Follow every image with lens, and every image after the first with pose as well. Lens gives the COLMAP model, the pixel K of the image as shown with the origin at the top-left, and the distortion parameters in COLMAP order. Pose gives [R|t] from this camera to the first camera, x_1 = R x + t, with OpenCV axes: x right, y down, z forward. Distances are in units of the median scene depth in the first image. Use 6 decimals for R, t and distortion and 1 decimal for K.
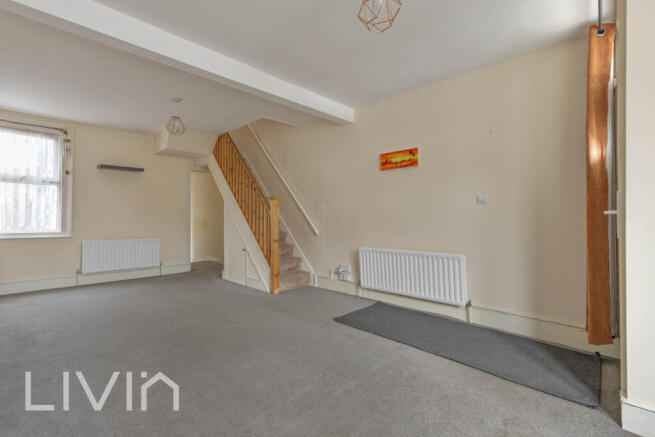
lens RADIAL K [[296.8, 0, 327.5], [0, 296.8, 218.5], [0, 0, 1]] dist [0.001520, 0.000143]
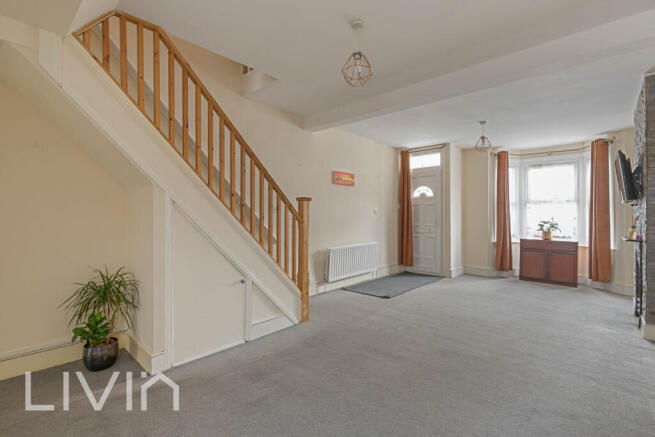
lens RADIAL K [[296.8, 0, 327.5], [0, 296.8, 218.5], [0, 0, 1]] dist [0.001520, 0.000143]
pose [[0.018294, -0.007662, 0.999803, -1.089373], [-0.003112, 0.999965, 0.007720, -0.029762], [-0.999828, -0.003252, 0.018270, 1.036865]]
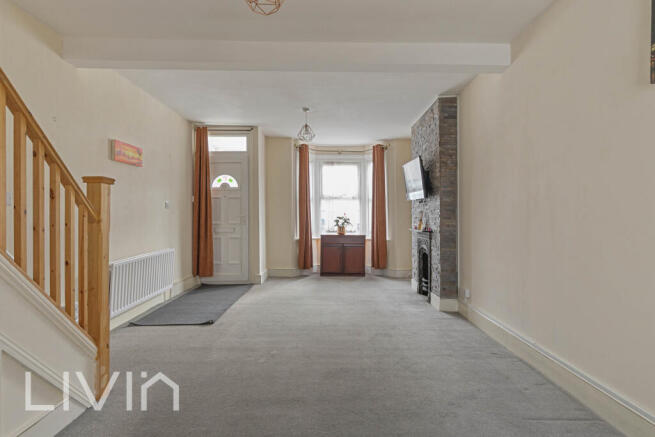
lens RADIAL K [[347.4, 0, 327.5], [0, 347.4, 218.5], [0, 0, 1]] dist [-0.000788, -0.000033]
pose [[-0.666865, -0.009729, 0.745115, -0.893148], [0.000538, 0.999908, 0.013537, -0.024302], [-0.745178, 0.009428, -0.666799, 1.226420]]
